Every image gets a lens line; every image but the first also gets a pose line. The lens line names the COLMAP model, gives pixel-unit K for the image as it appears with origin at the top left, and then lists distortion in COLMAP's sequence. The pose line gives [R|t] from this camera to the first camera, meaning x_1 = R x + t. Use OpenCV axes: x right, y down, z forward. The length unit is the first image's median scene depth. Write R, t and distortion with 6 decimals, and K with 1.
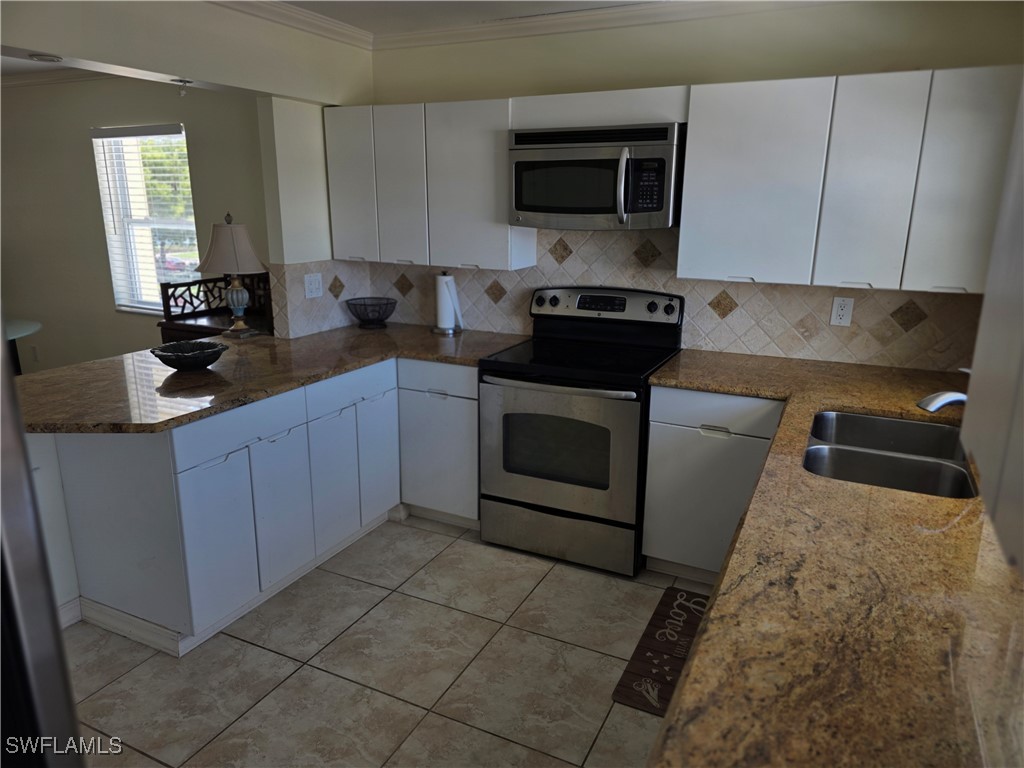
lens RADIAL K [[692.7, 0, 511.5], [0, 692.7, 385.1], [0, 0, 1]] dist [0.030098, -0.018486]
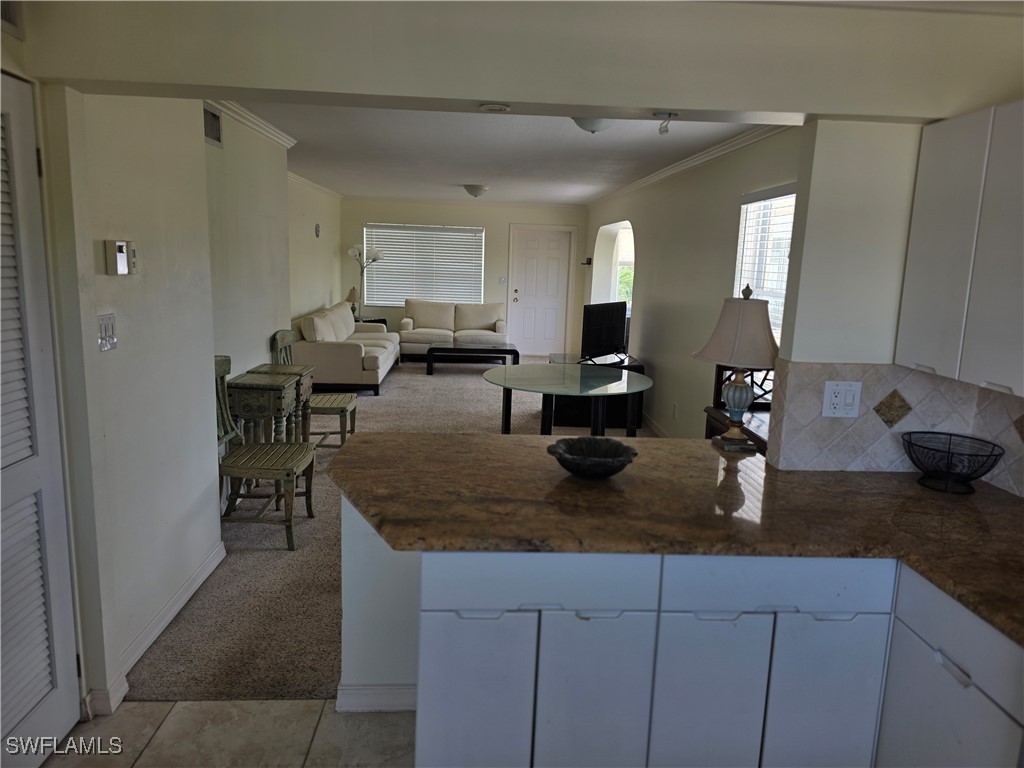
lens RADIAL K [[692.7, 0, 518.2], [0, 692.7, 375.7], [0, 0, 1]] dist [0.030098, -0.018486]
pose [[0.495728, 0.157325, -0.854109, 0.126474], [-0.252658, 0.967043, 0.031484, -0.119522], [0.830914, 0.200190, 0.519140, 0.449043]]
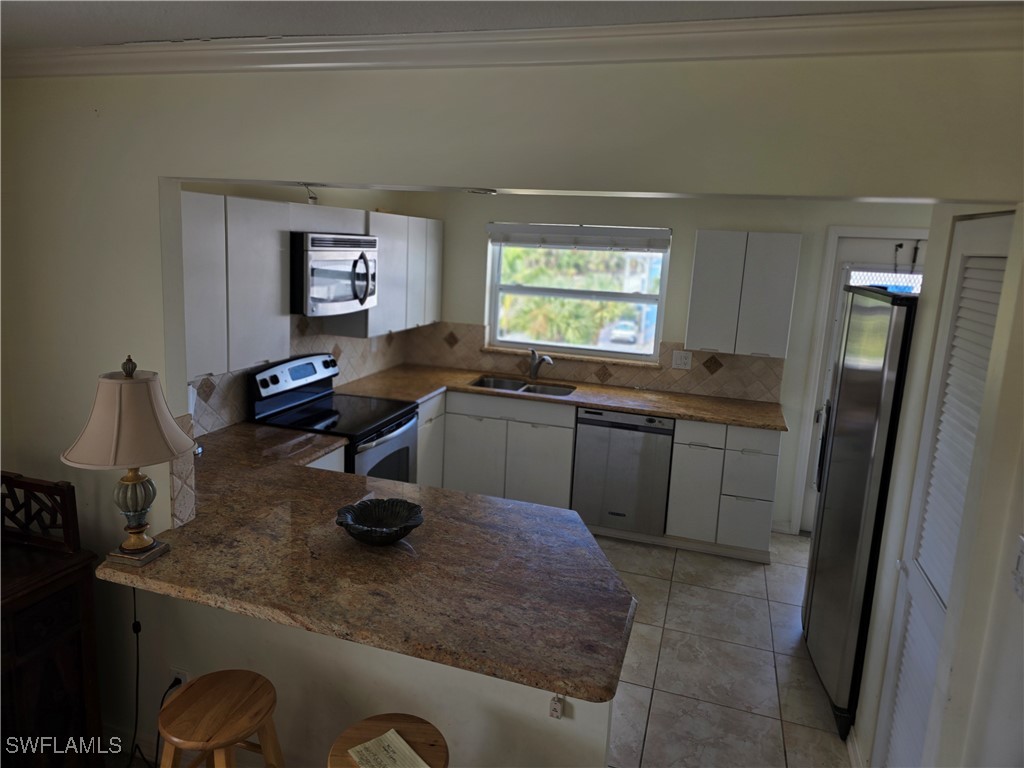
lens RADIAL K [[692.7, 0, 513.4], [0, 692.7, 383.6], [0, 0, 1]] dist [0.030098, -0.018486]
pose [[-0.168273, -0.213599, 0.962320, -1.094360], [0.205926, 0.947084, 0.246226, -0.320341], [-0.963991, 0.239600, -0.115383, 0.801955]]
